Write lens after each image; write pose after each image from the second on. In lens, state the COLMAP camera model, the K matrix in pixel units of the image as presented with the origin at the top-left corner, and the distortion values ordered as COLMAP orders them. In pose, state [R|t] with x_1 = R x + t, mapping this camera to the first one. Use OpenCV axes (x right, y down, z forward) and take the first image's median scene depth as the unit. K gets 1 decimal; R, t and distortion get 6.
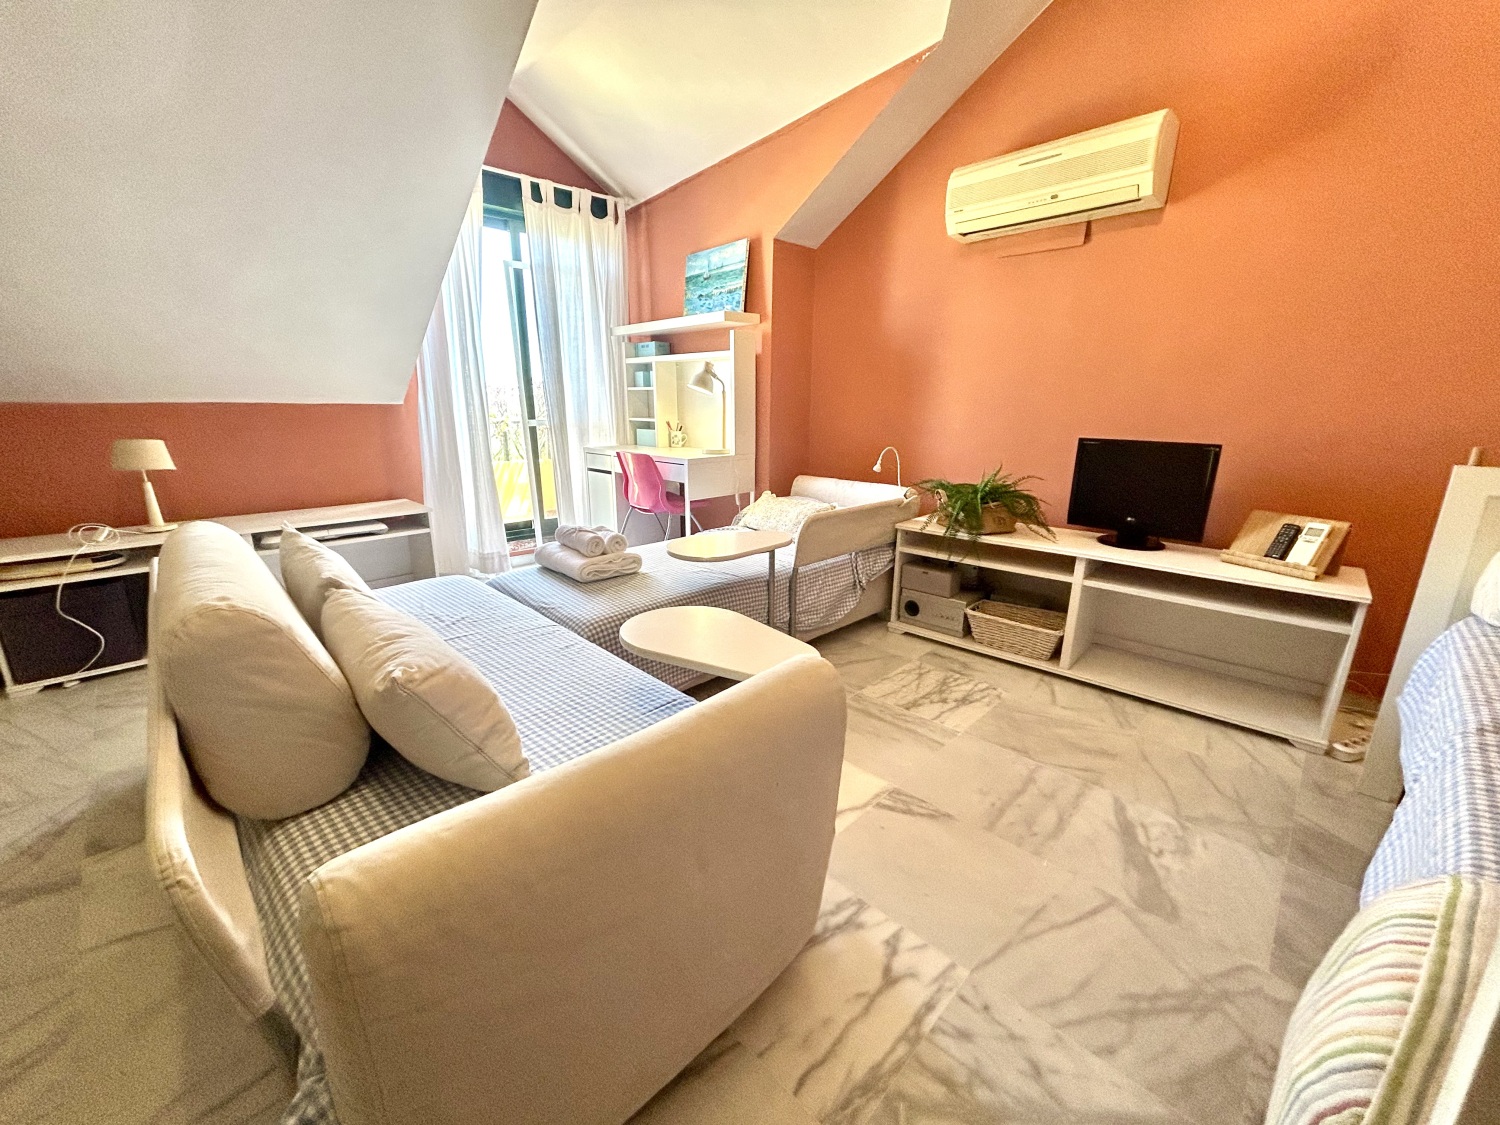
lens RADIAL K [[603.8, 0, 741.3], [0, 603.8, 561.5], [0, 0, 1]] dist [0.000537, 0.000943]
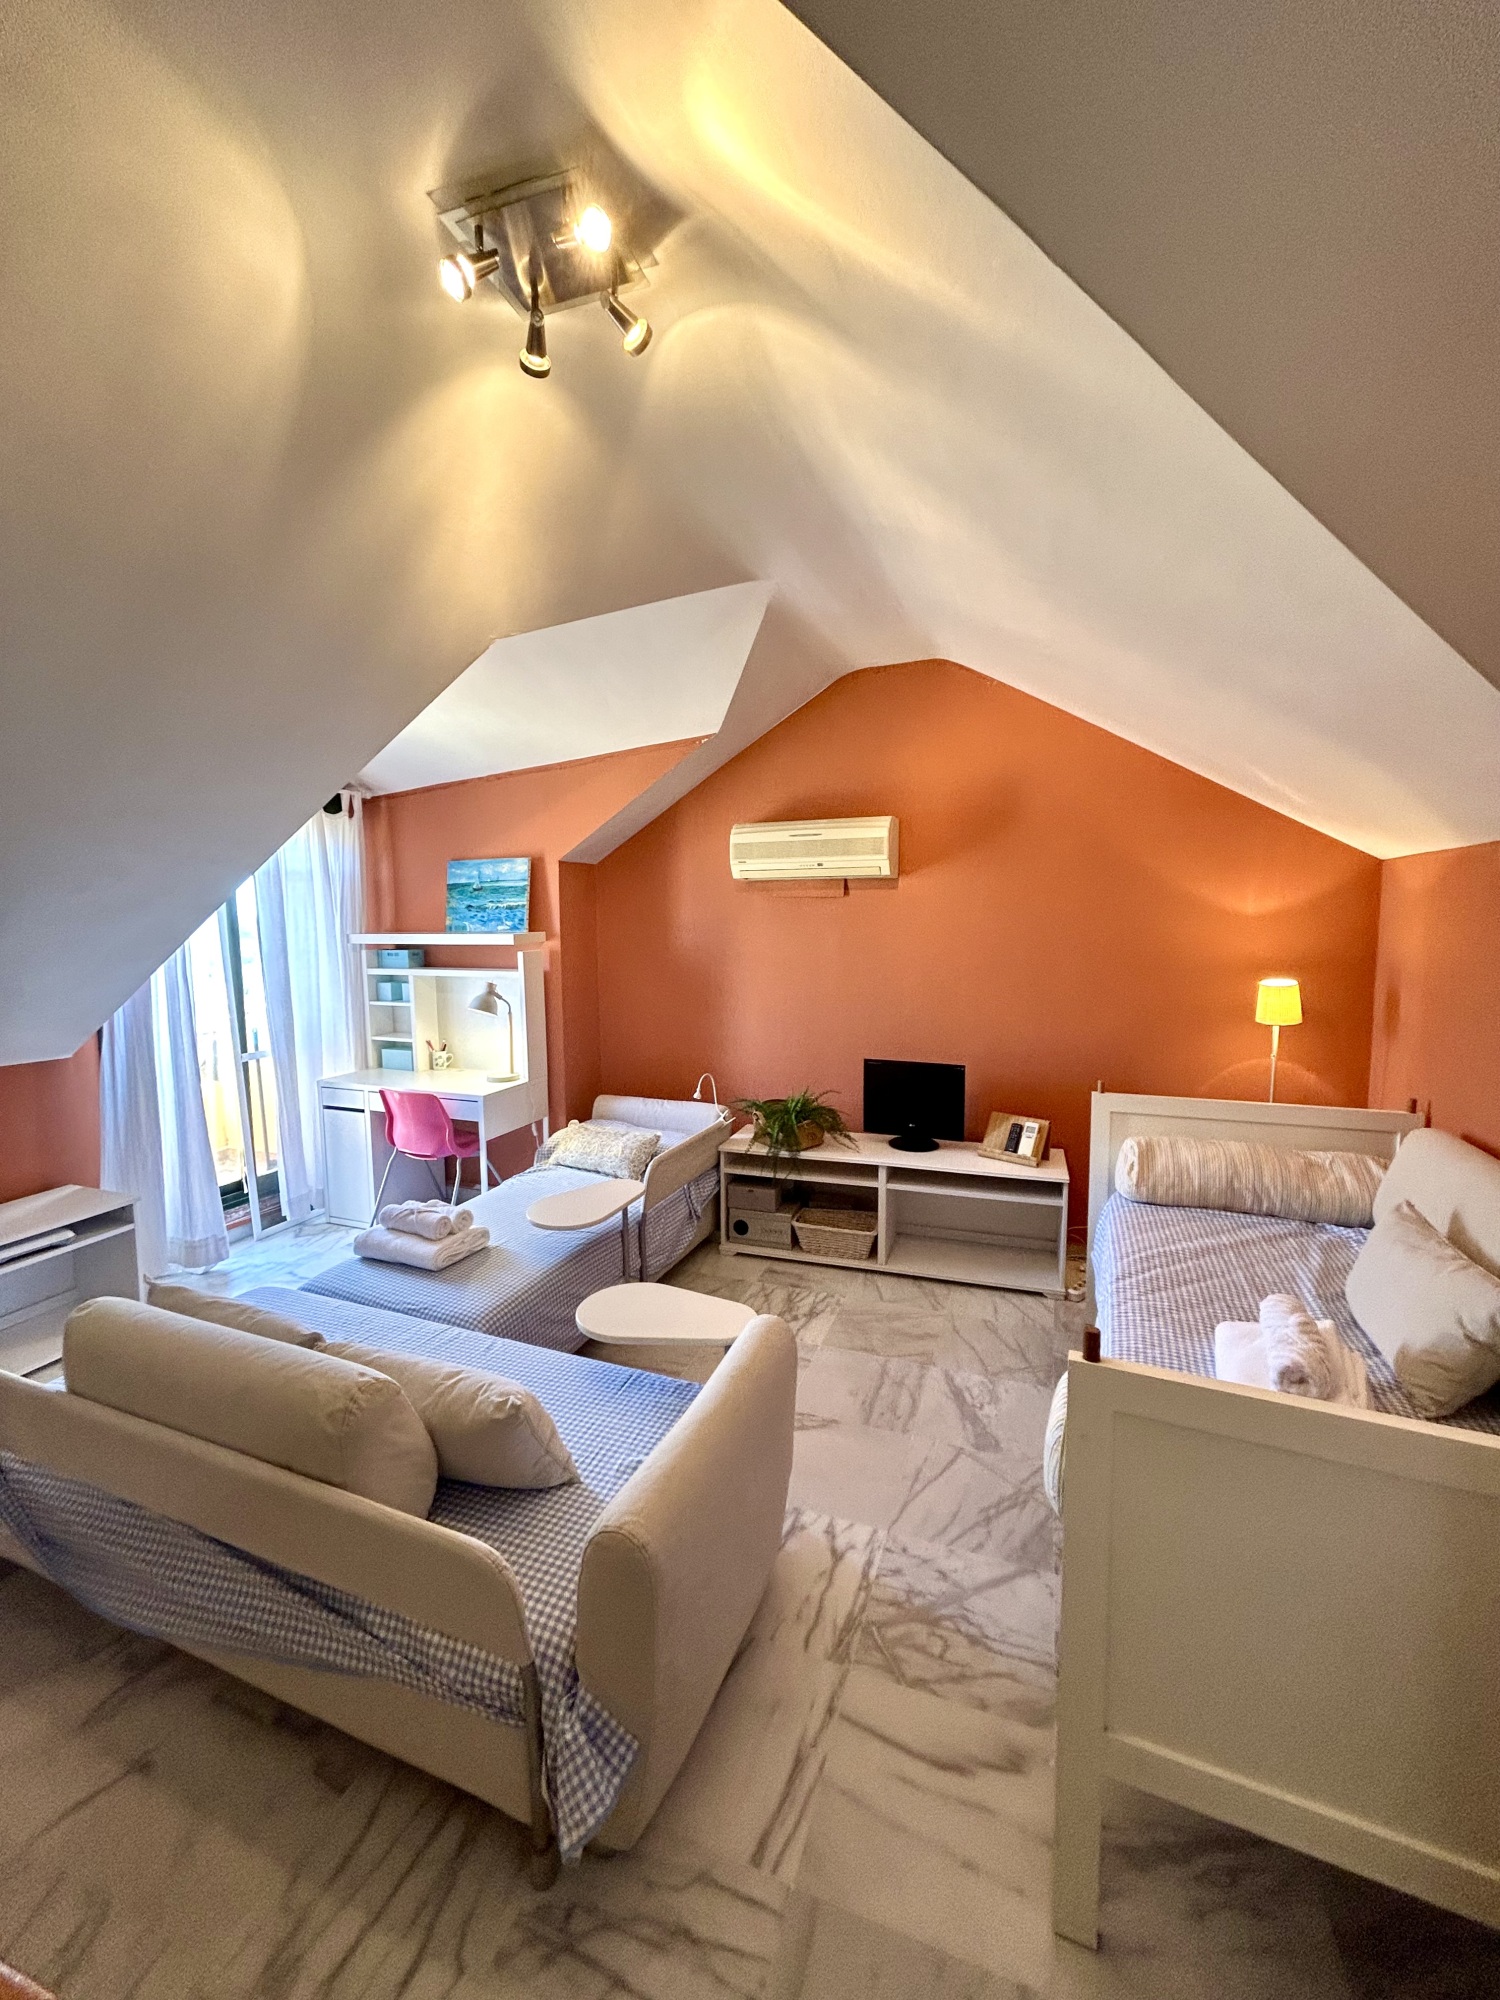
lens RADIAL K [[805.1, 0, 749.6], [0, 805.1, 994.0], [0, 0, 1]] dist [0.000537, 0.000943]
pose [[0.910289, -0.052099, 0.410681, -0.278406], [0.118641, 0.983268, -0.138234, -0.138764], [-0.396607, 0.174556, 0.901239, -0.342092]]
